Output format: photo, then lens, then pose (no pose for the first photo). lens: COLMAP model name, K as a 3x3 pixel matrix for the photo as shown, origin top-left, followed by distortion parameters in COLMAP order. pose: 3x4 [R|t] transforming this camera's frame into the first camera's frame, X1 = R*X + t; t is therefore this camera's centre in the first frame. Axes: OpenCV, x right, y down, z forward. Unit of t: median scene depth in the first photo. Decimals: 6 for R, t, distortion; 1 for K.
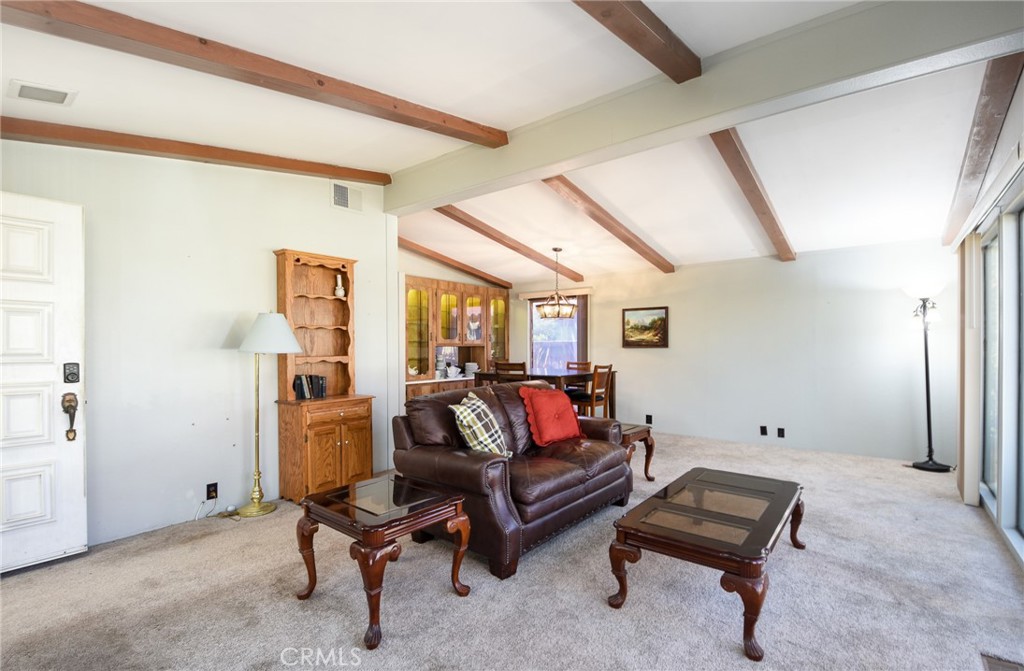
lens RADIAL K [[471.0, 0, 514.0], [0, 471.0, 340.9], [0, 0, 1]] dist [-0.002098, -0.004380]
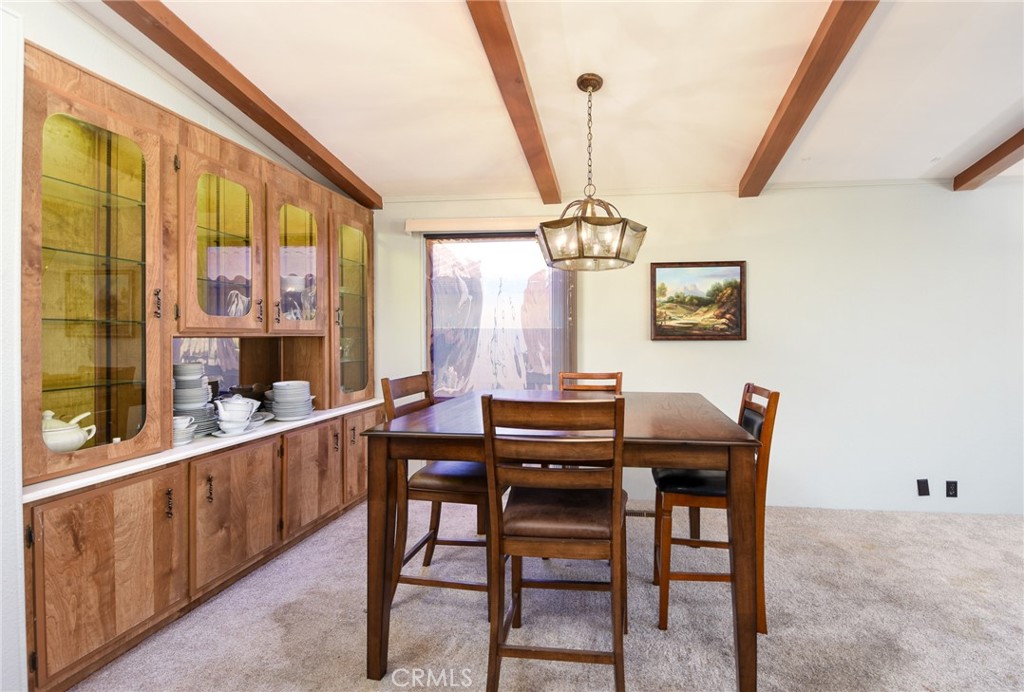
lens RADIAL K [[481.0, 0, 556.9], [0, 481.0, 333.8], [0, 0, 1]] dist [-0.003971, -0.001820]
pose [[0.850657, 0.005399, 0.525693, -0.122042], [-0.007296, 0.999972, 0.001537, 0.007363], [-0.525670, -0.005143, 0.850673, 0.623669]]
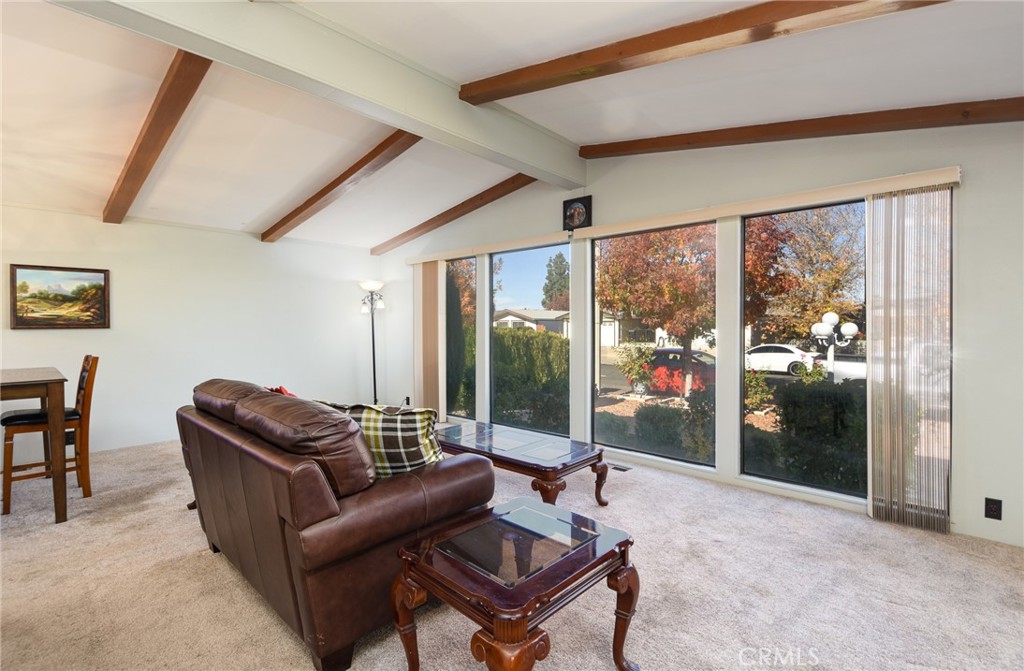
lens RADIAL K [[471.0, 0, 514.4], [0, 471.0, 326.6], [0, 0, 1]] dist [-0.002098, -0.004380]
pose [[0.053178, 0.000095, 0.998585, -0.324914], [-0.005304, 0.999986, 0.000187, 0.007818], [-0.998571, -0.005306, 0.053178, 0.337260]]
